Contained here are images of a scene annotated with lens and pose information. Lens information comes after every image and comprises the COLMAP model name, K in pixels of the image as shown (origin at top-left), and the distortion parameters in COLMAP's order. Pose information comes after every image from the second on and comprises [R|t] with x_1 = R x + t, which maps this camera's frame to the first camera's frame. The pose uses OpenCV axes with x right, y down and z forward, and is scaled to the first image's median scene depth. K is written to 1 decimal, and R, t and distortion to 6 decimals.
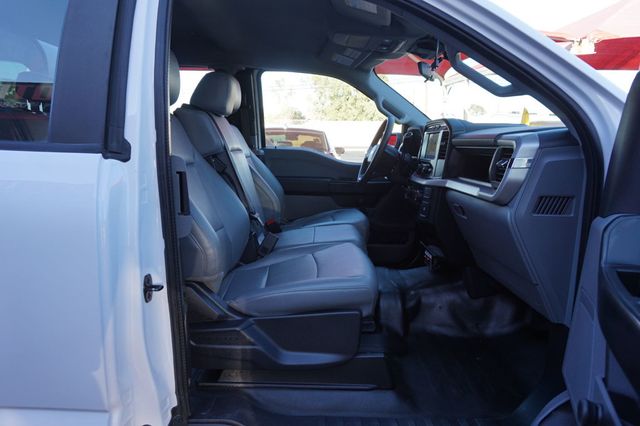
lens RADIAL K [[436.2, 0, 321.8], [0, 436.2, 210.2], [0, 0, 1]] dist [-0.033125, 0.024176]
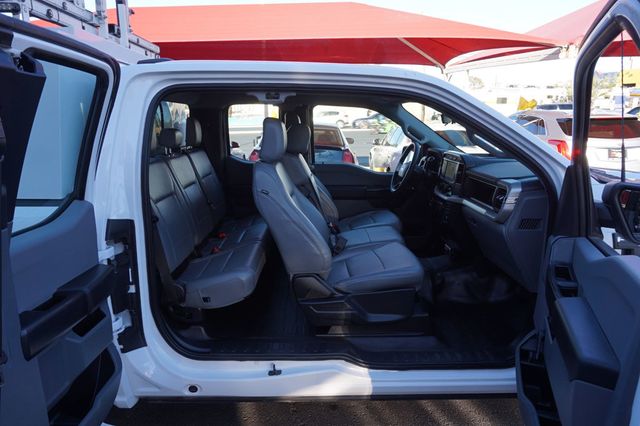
lens RADIAL K [[436.2, 0, 323.4], [0, 436.2, 211.9], [0, 0, 1]] dist [-0.033125, 0.024176]
pose [[0.999602, -0.027354, 0.006868, -0.199846], [0.026922, 0.998036, 0.056563, -0.122976], [-0.008402, -0.056356, 0.998375, -0.480398]]
